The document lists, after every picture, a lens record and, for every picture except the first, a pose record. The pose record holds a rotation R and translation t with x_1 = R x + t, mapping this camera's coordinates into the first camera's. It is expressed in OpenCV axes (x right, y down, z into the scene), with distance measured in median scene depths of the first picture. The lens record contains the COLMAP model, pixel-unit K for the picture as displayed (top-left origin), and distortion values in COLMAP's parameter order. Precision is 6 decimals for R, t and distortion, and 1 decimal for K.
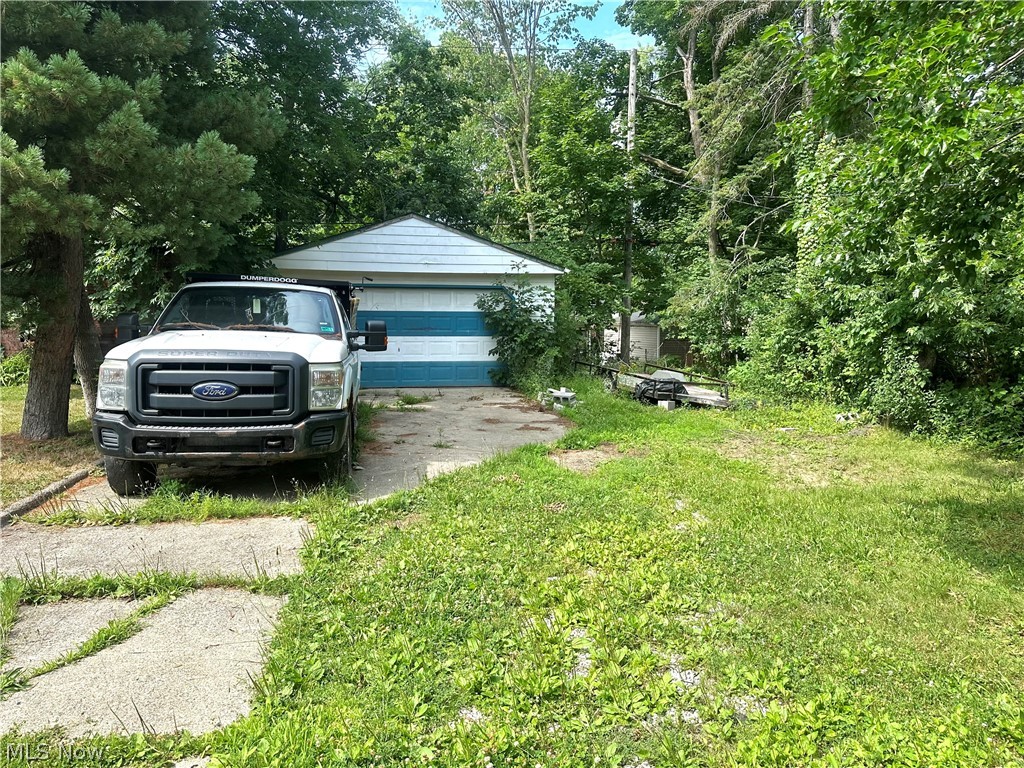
lens RADIAL K [[719.9, 0, 510.3], [0, 719.9, 385.5], [0, 0, 1]] dist [0.040508, -0.017715]
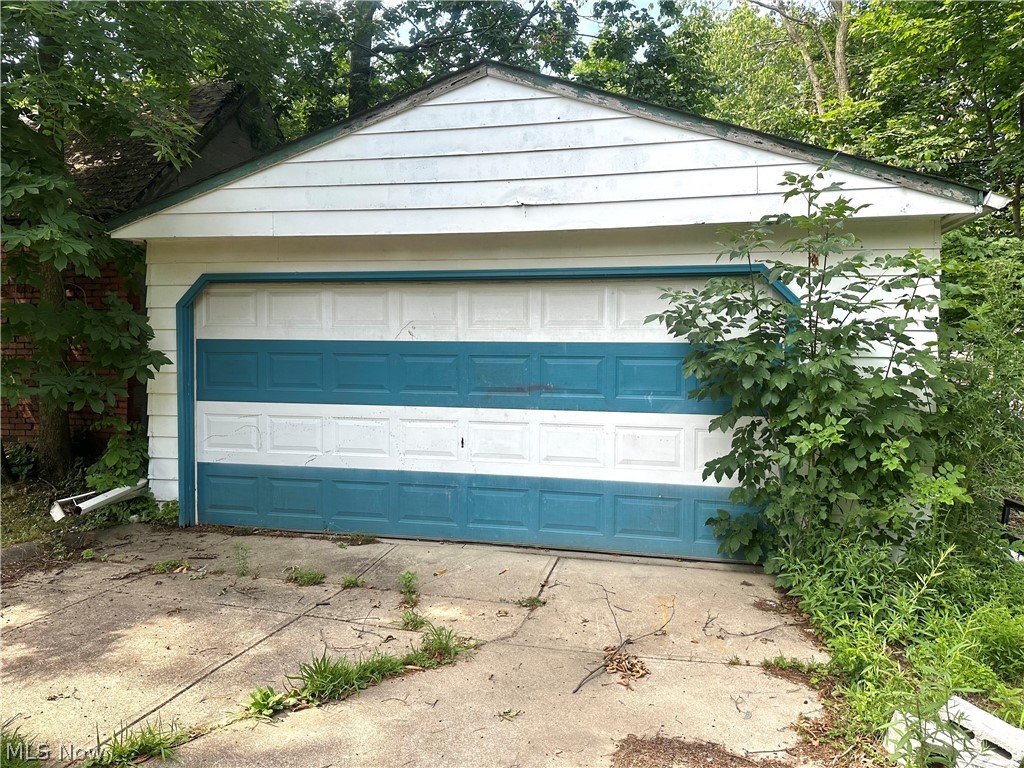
lens RADIAL K [[719.9, 0, 509.4], [0, 719.9, 383.7], [0, 0, 1]] dist [0.040508, -0.017715]
pose [[0.920834, 0.019394, -0.389472, 0.014810], [-0.037649, 0.998518, -0.039292, -0.068320], [0.388133, 0.050845, 0.920200, 0.671153]]
